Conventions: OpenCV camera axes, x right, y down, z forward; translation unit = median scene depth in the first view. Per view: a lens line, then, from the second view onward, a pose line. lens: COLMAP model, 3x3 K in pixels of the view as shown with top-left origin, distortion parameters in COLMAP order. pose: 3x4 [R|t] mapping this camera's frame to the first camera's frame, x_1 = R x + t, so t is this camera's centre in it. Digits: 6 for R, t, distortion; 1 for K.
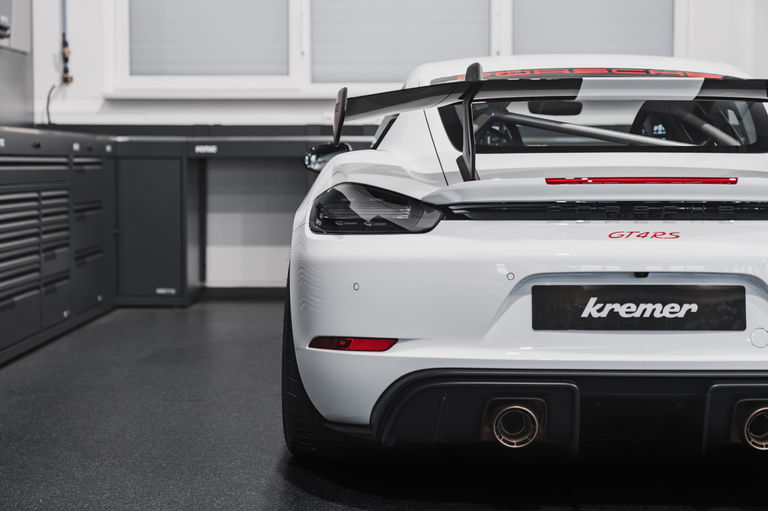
lens RADIAL K [[1578.0, 0, 384.0], [0, 1578.0, 255.5], [0, 0, 1]] dist [0.062303, 0.101620]
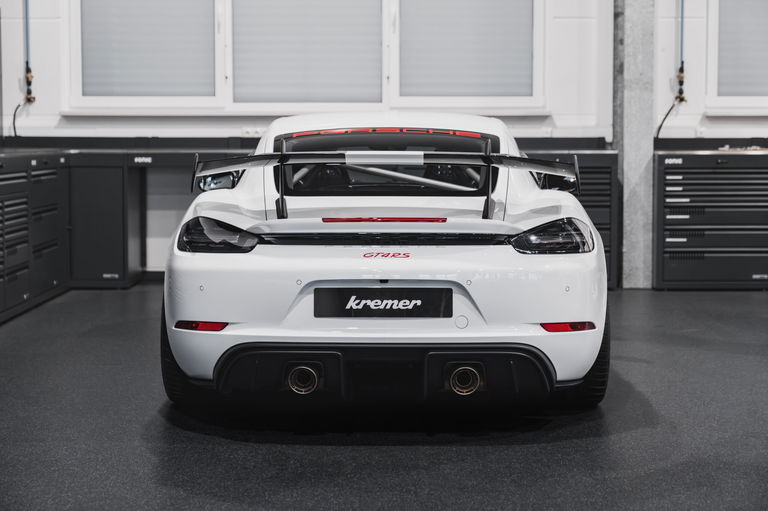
lens RADIAL K [[1578.0, 0, 384.0], [0, 1578.0, 255.5], [0, 0, 1]] dist [0.062303, 0.101620]
pose [[0.999968, -0.000293, 0.007960, 0.079827], [0.000124, 0.999774, 0.021265, -0.024051], [-0.007964, -0.021263, 0.999742, -0.281916]]
